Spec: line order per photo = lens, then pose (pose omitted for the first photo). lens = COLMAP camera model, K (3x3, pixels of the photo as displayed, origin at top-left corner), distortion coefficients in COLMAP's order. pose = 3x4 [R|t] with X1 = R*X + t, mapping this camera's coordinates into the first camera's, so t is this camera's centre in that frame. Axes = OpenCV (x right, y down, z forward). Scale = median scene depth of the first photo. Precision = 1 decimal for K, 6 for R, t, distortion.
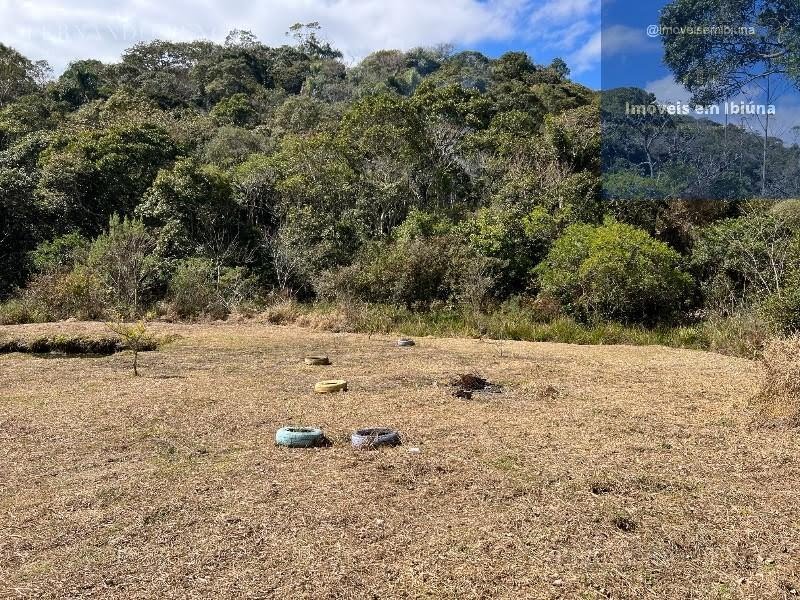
lens RADIAL K [[601.9, 0, 395.5], [0, 601.9, 290.0], [0, 0, 1]] dist [0.075873, -0.081481]
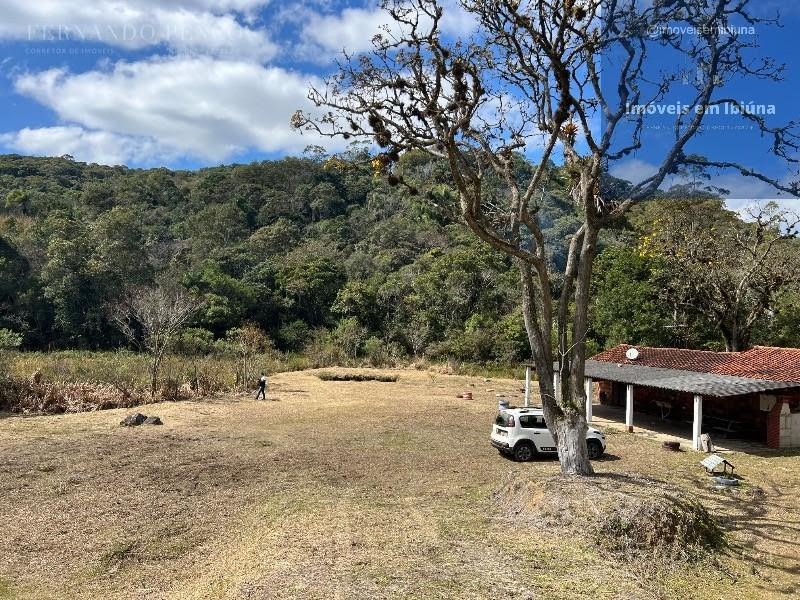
lens RADIAL K [[601.9, 0, 394.0], [0, 601.9, 299.5], [0, 0, 1]] dist [0.075873, -0.081481]
pose [[0.999724, 0.021139, 0.010287, -0.370496], [-0.020629, 0.998661, -0.047438, -0.112816], [-0.011276, 0.047213, 0.998821, -1.434928]]
